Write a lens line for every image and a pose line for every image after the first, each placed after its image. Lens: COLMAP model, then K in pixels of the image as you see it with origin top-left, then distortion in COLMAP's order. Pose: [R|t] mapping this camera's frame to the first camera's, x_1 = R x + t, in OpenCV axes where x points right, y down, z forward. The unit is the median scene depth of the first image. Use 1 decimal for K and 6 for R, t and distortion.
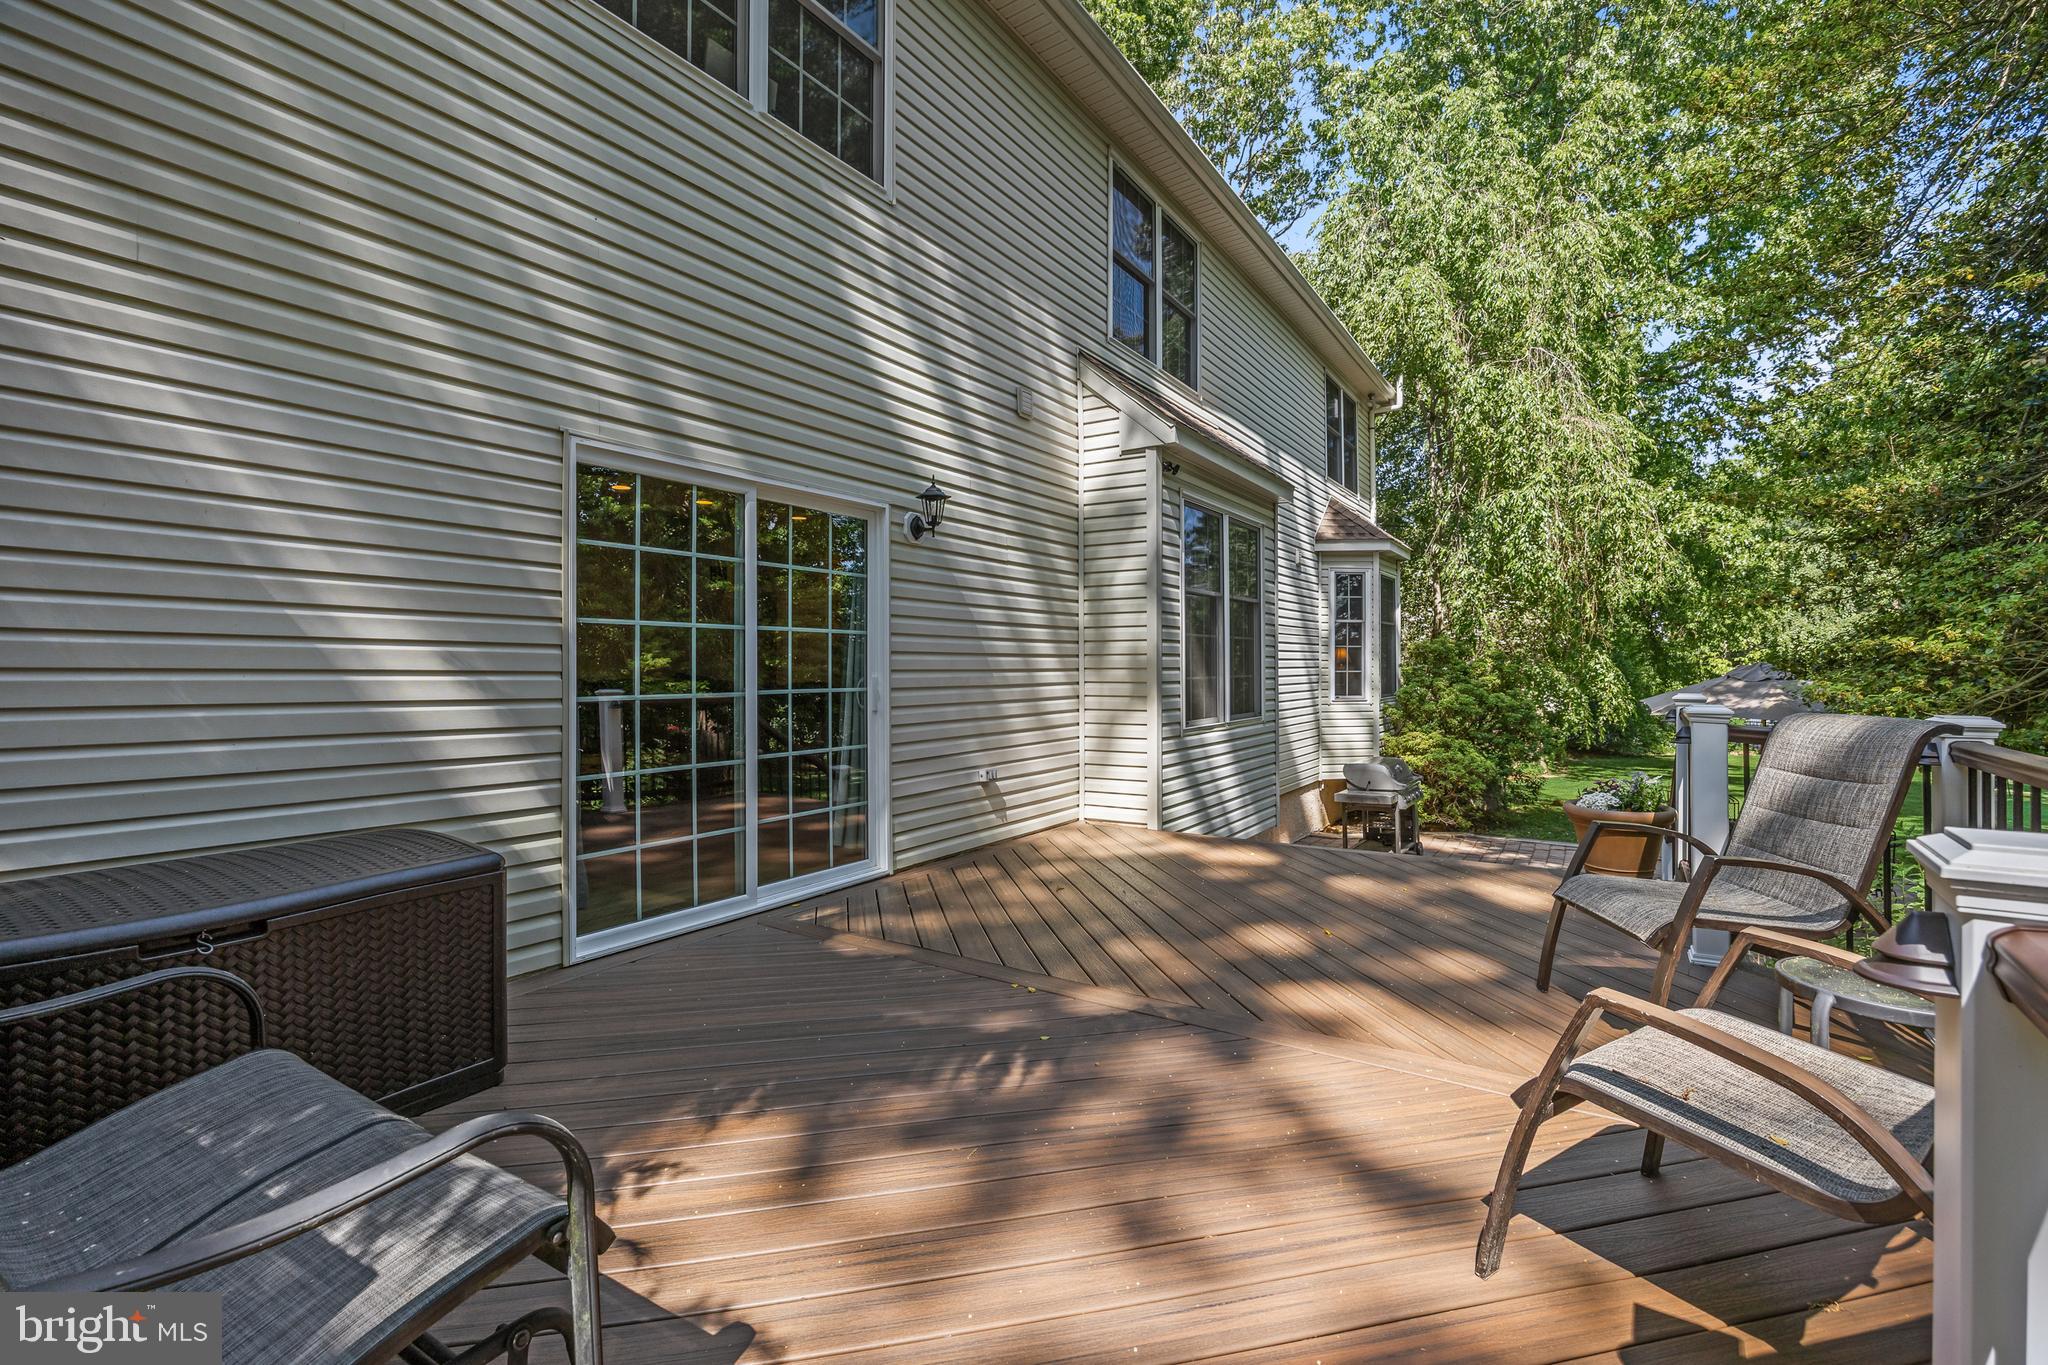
lens RADIAL K [[927.5, 0, 1016.8], [0, 927.5, 670.0], [0, 0, 1]] dist [0.001321, 0.000168]
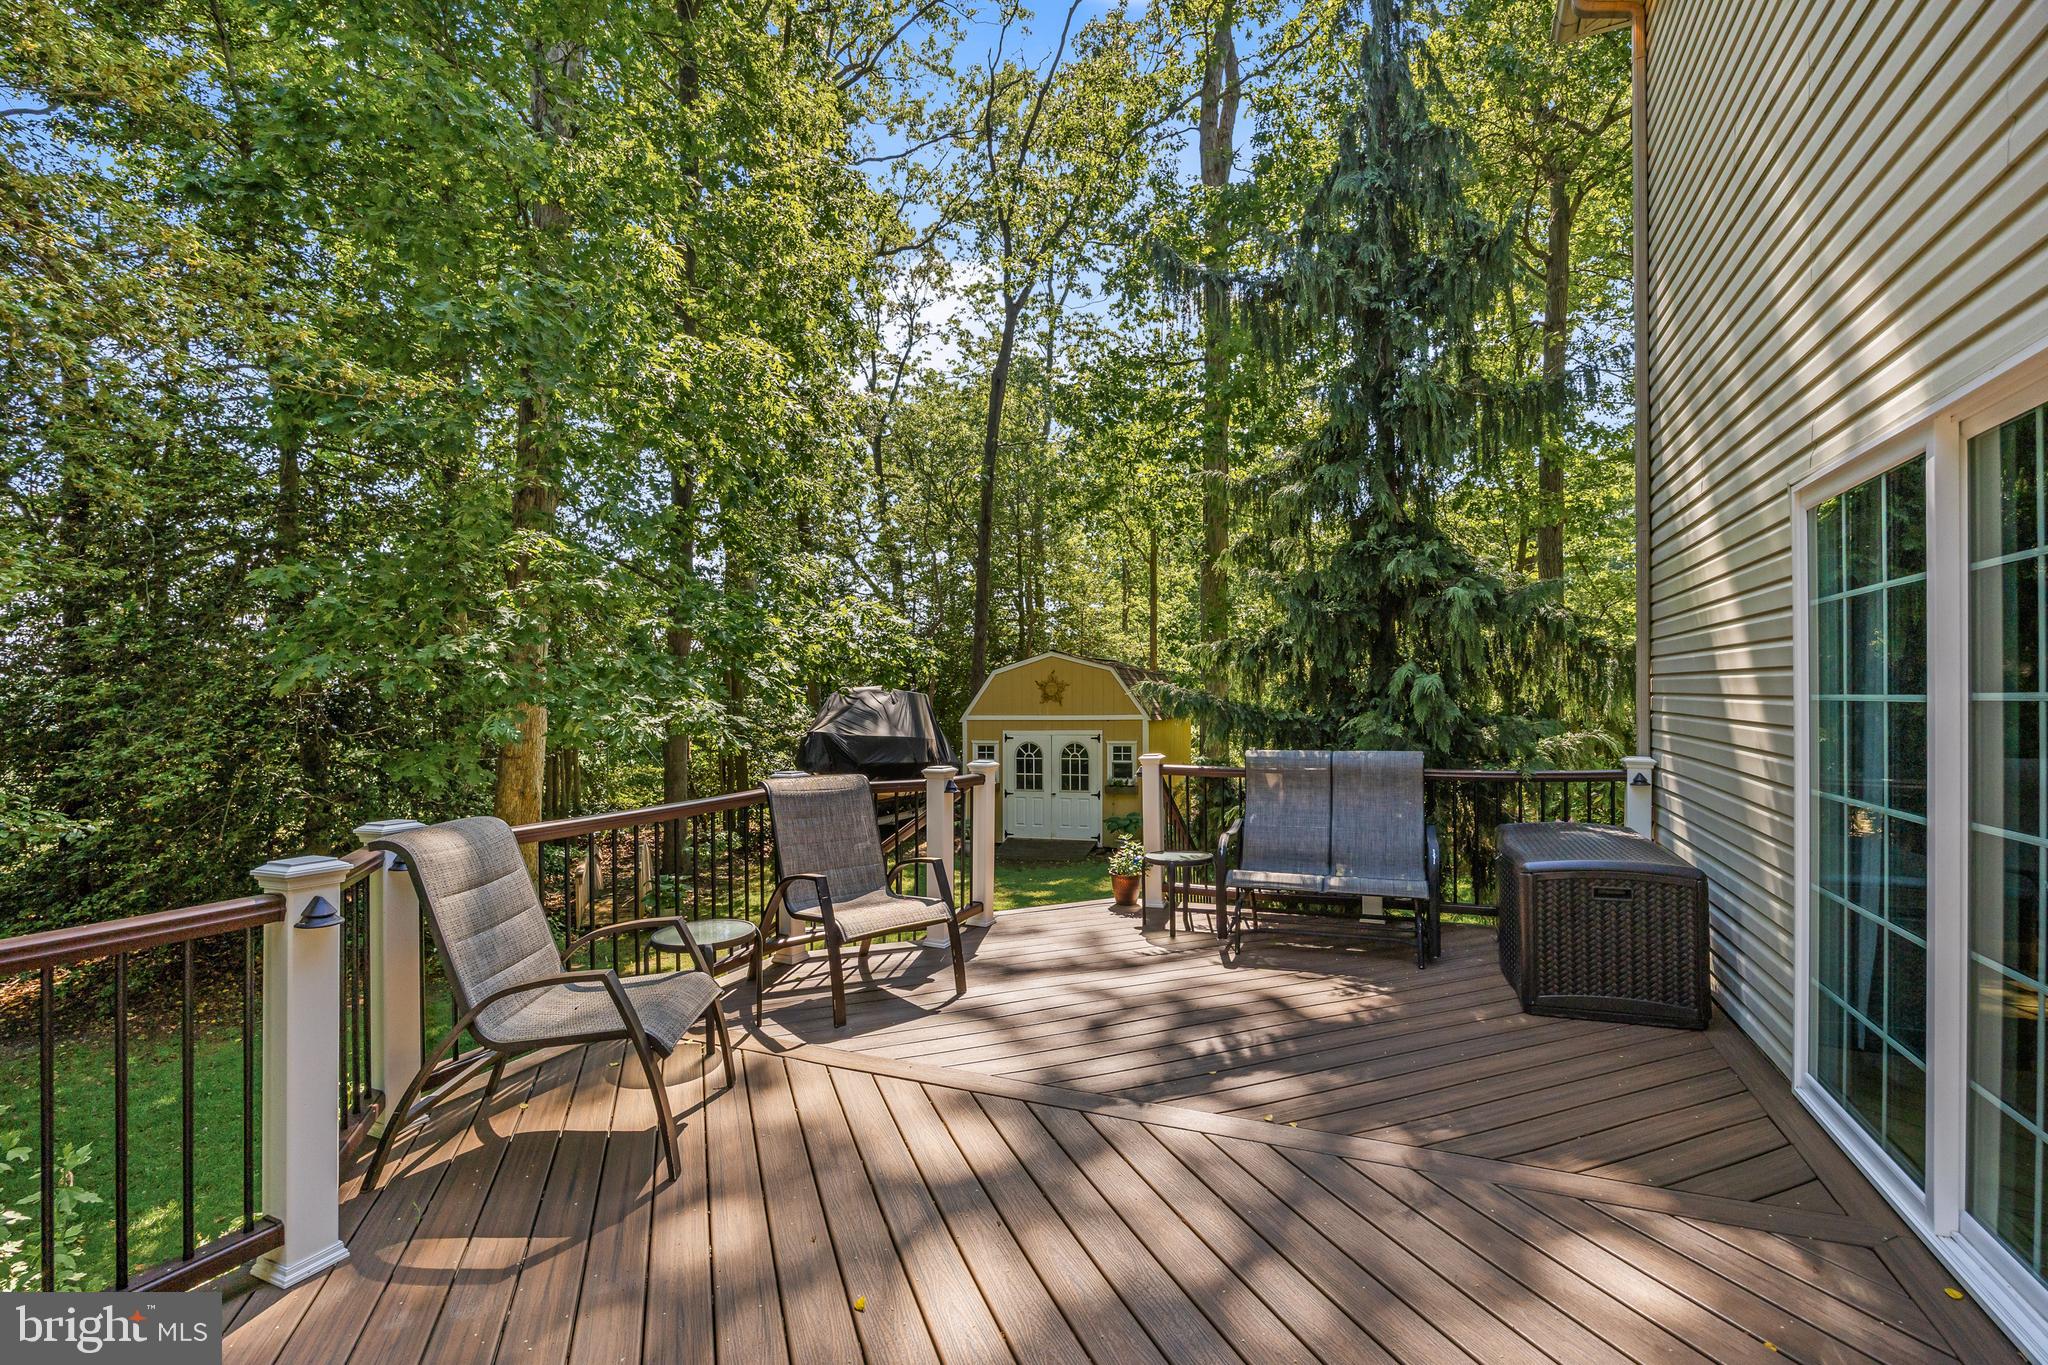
lens RADIAL K [[927.5, 0, 1026.0], [0, 927.5, 692.1], [0, 0, 1]] dist [0.001321, 0.000168]
pose [[-0.987612, 0.021473, -0.155437, 0.496964], [0.021357, 0.999769, 0.002415, -0.106689], [0.155453, -0.000935, -0.987843, 2.429864]]
